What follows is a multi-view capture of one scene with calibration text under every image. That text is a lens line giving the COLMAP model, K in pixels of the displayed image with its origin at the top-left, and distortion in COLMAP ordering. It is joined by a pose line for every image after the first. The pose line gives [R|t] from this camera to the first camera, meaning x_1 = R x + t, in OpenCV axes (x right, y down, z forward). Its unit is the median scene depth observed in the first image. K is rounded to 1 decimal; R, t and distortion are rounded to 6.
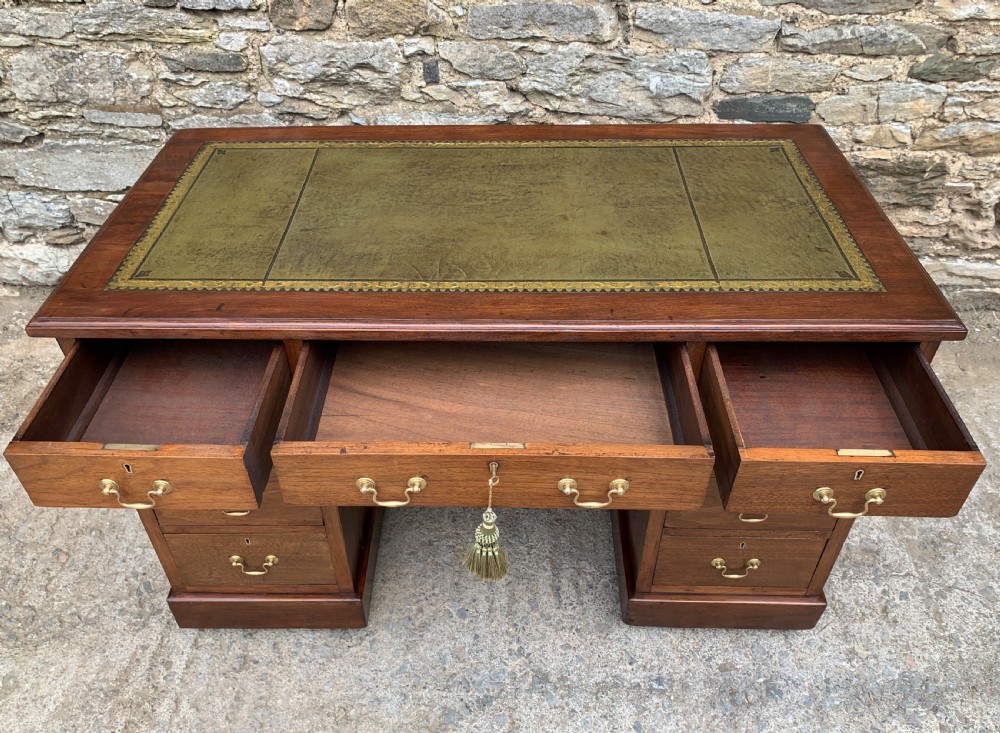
lens RADIAL K [[789.4, 0, 487.8], [0, 789.4, 373.4], [0, 0, 1]] dist [0.004323, 0.015995]
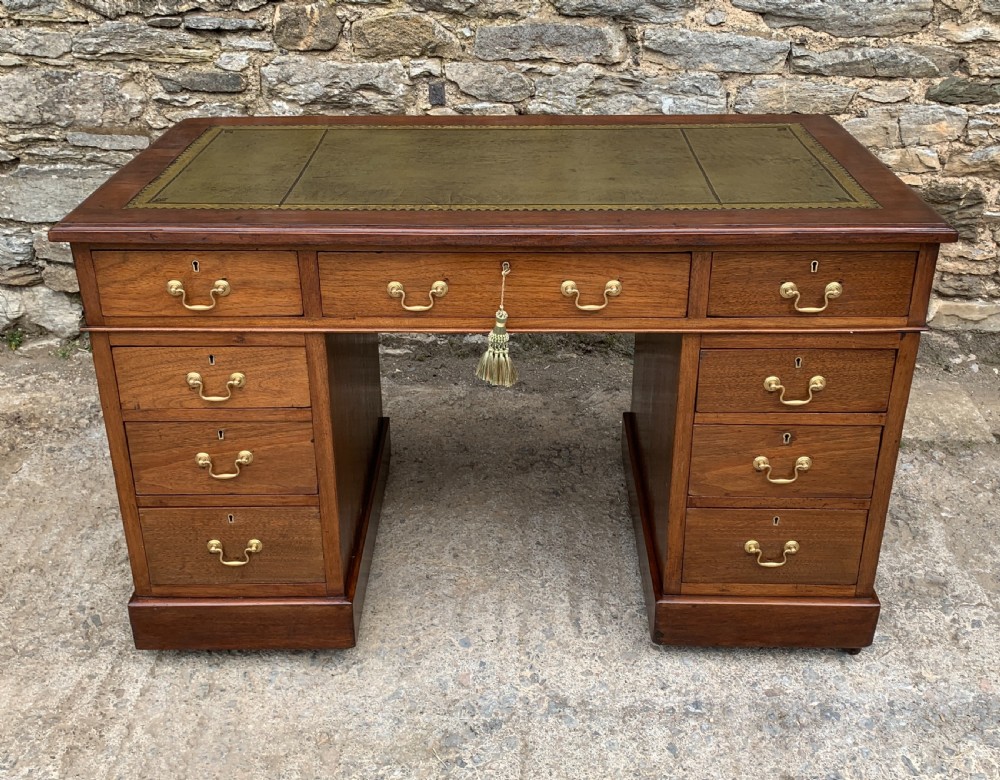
lens RADIAL K [[1046.9, 0, 504.8], [0, 1046.9, 334.4], [0, 0, 1]] dist [0.028131, 0.000000]
pose [[0.999877, 0.002579, 0.015453, -0.007698], [0.001611, 0.964195, -0.265189, 0.252289], [-0.015584, 0.265181, 0.964073, -0.167393]]
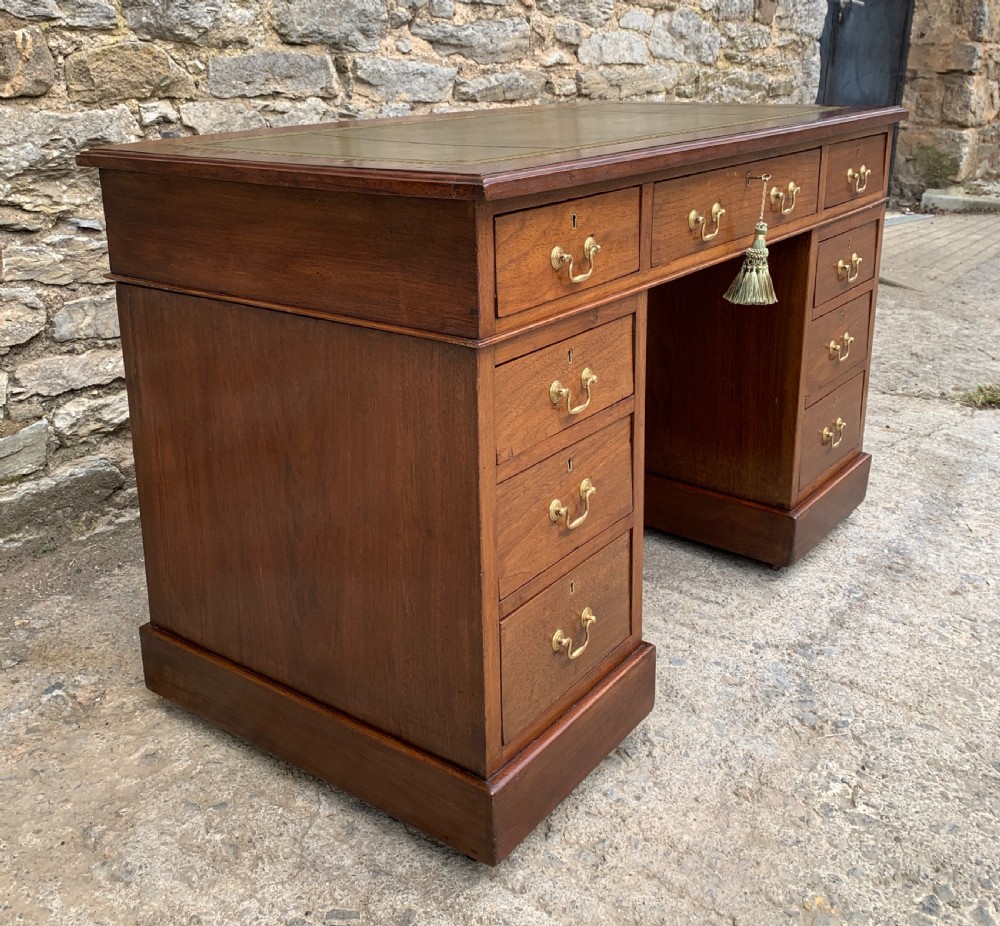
lens RADIAL K [[1095.4, 0, 495.9], [0, 1095.4, 357.3], [0, 0, 1]] dist [0.026143, 0.000000]
pose [[0.582689, -0.218882, 0.782664, -0.782702], [0.537292, 0.826306, -0.168924, 0.133582], [-0.609746, 0.518949, 0.599084, 0.296674]]
